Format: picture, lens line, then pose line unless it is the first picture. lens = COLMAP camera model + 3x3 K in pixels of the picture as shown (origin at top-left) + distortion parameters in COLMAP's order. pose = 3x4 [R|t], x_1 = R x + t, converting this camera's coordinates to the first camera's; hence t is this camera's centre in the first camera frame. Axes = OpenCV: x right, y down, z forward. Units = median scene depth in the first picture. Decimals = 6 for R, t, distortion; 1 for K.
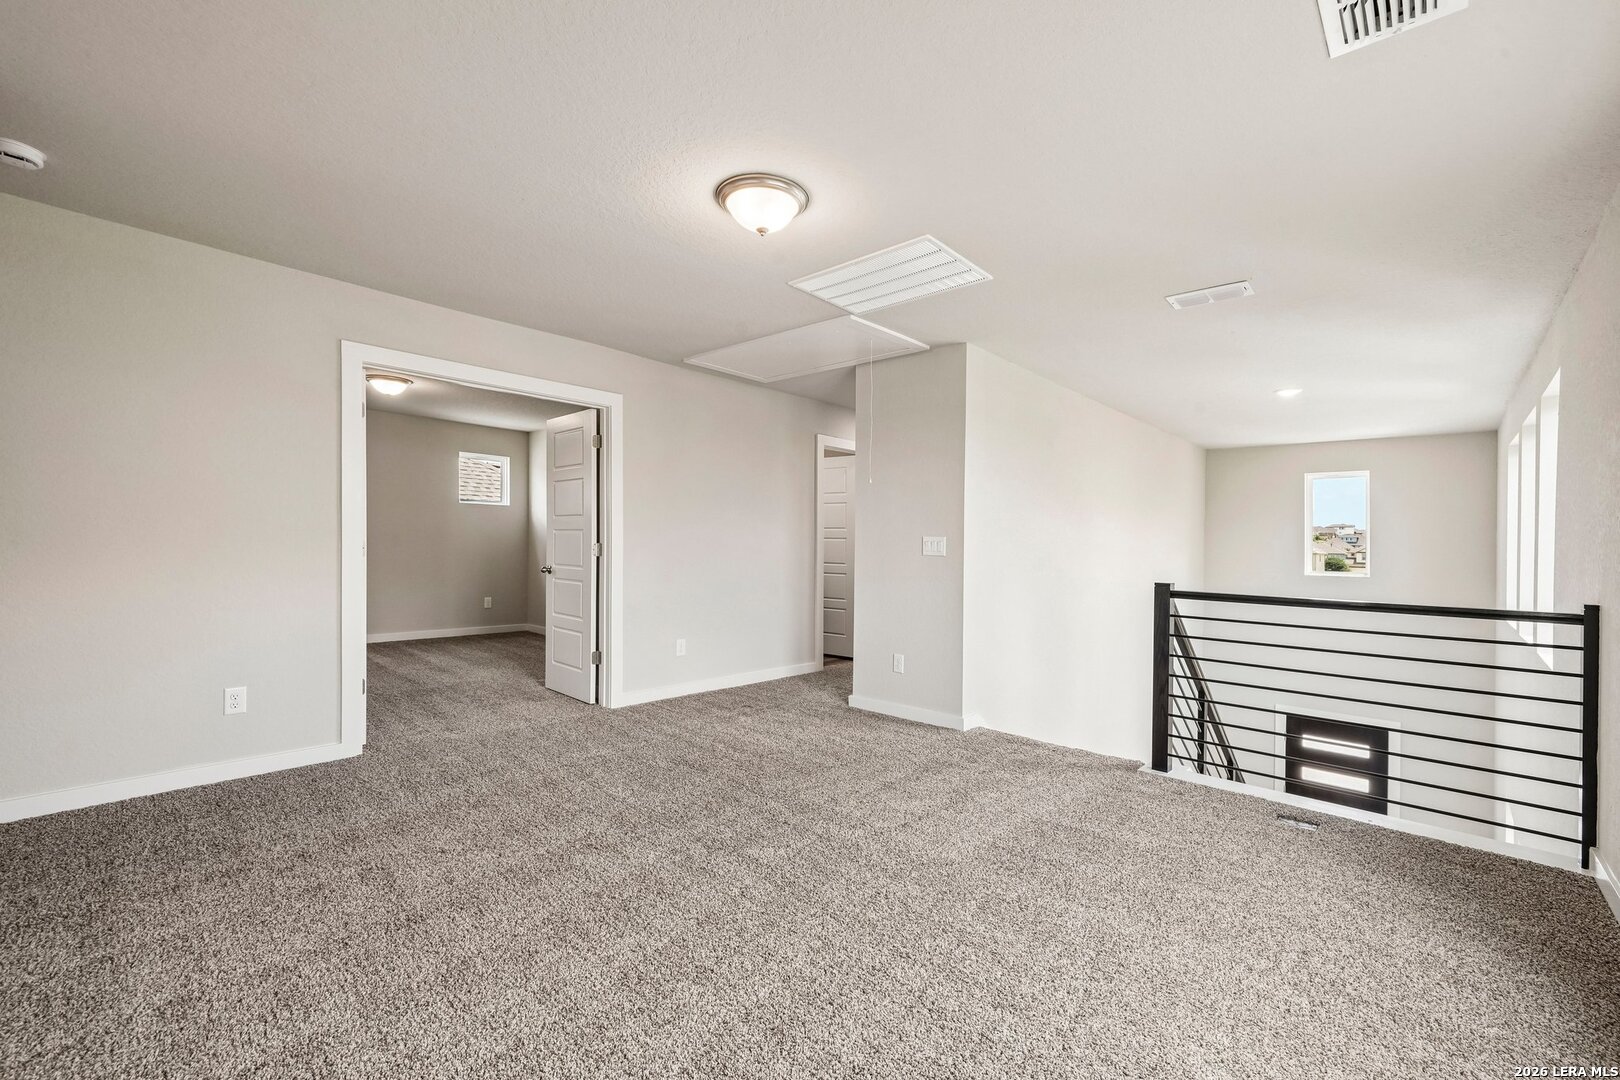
lens RADIAL K [[682.7, 0, 806.1], [0, 682.7, 551.6], [0, 0, 1]] dist [0.000750, 0.000233]
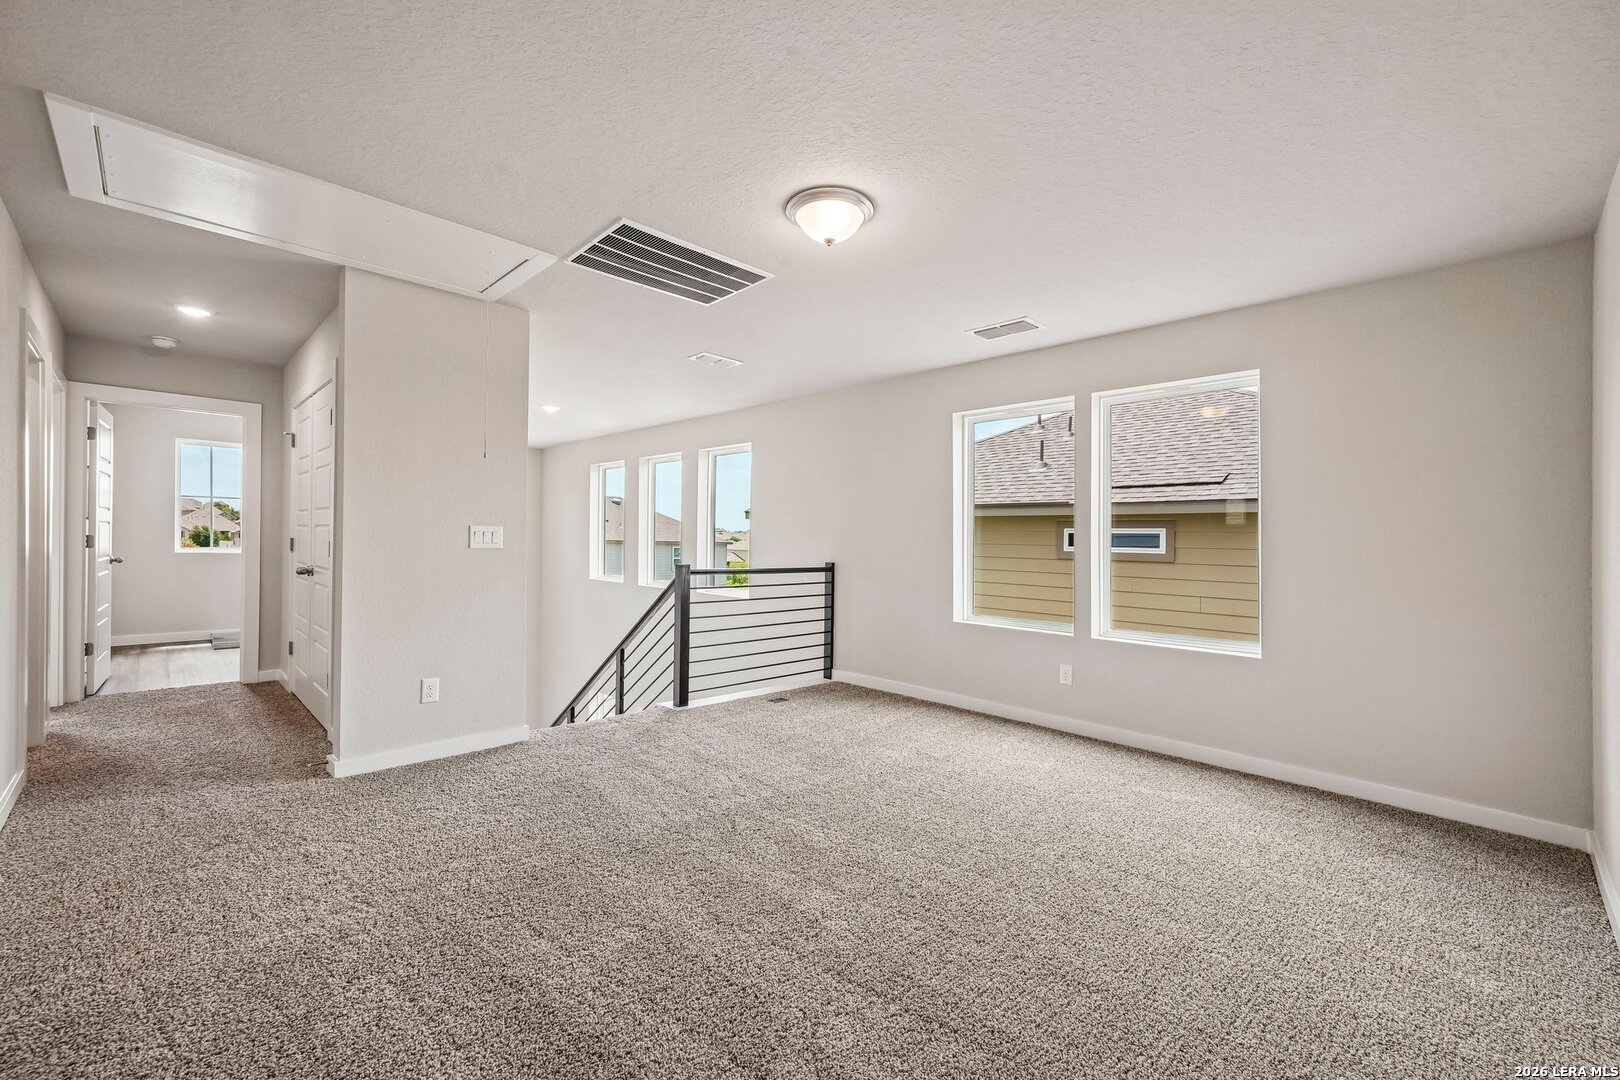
lens RADIAL K [[682.7, 0, 802.7], [0, 682.7, 537.3], [0, 0, 1]] dist [0.000750, 0.000233]
pose [[0.039556, -0.015835, 0.999092, -0.642456], [-0.007239, 0.999844, 0.016133, -0.024514], [-0.999191, -0.007871, 0.039435, 0.581380]]
